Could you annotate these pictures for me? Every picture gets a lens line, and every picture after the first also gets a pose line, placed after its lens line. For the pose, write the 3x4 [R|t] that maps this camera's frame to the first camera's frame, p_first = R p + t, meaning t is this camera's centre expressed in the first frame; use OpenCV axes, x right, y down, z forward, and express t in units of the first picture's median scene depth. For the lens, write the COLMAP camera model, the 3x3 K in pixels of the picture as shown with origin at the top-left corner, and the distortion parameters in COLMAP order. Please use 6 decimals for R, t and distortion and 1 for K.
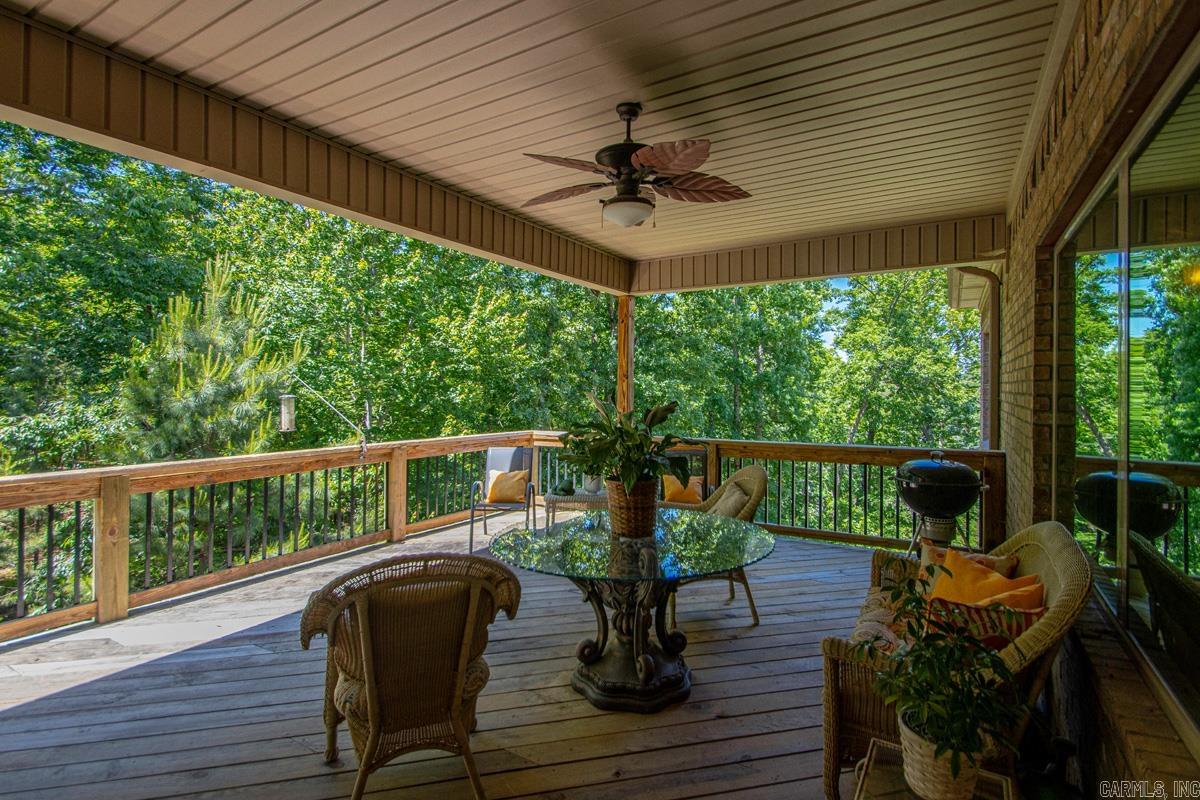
lens RADIAL K [[576.8, 0, 601.1], [0, 576.8, 401.4], [0, 0, 1]] dist [-0.016370, -0.001655]
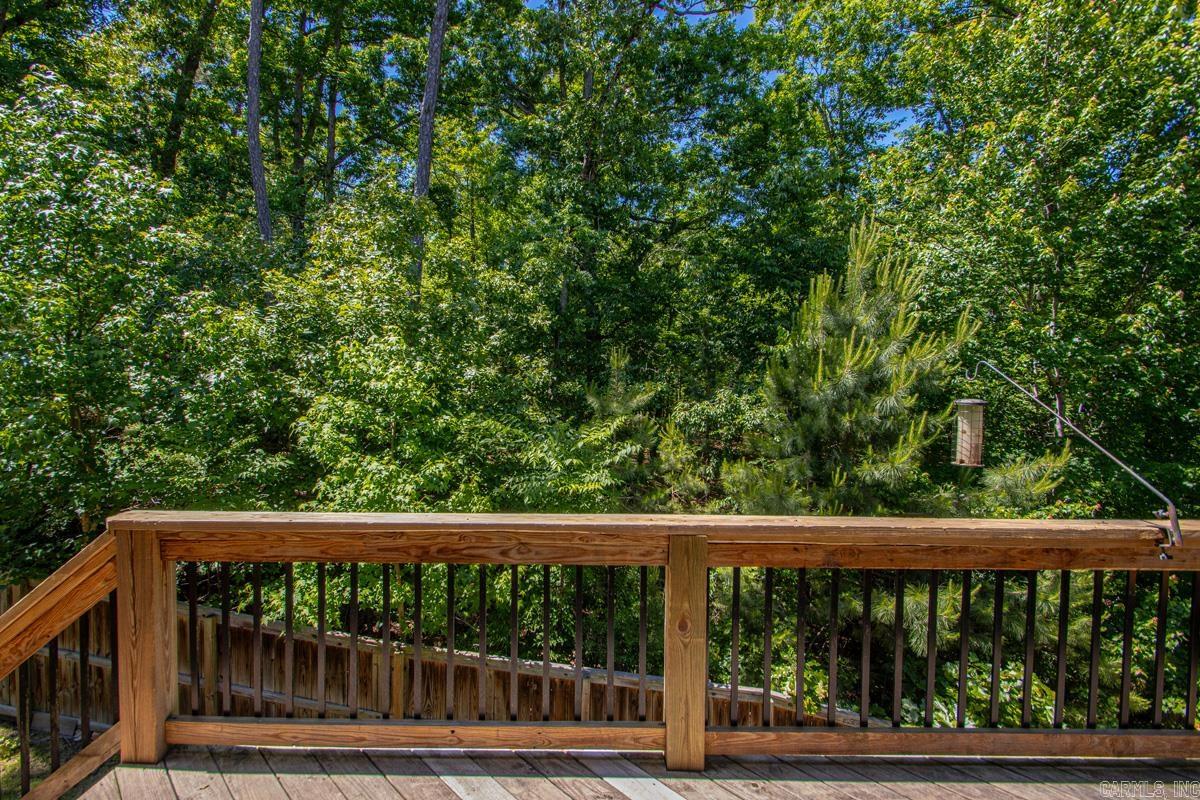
lens RADIAL K [[576.8, 0, 583.0], [0, 576.8, 391.8], [0, 0, 1]] dist [-0.016370, -0.001655]
pose [[0.505795, 0.024451, -0.862307, -0.148848], [-0.017101, 0.999686, 0.018316, -0.012057], [0.862484, 0.005482, 0.506055, 0.228113]]
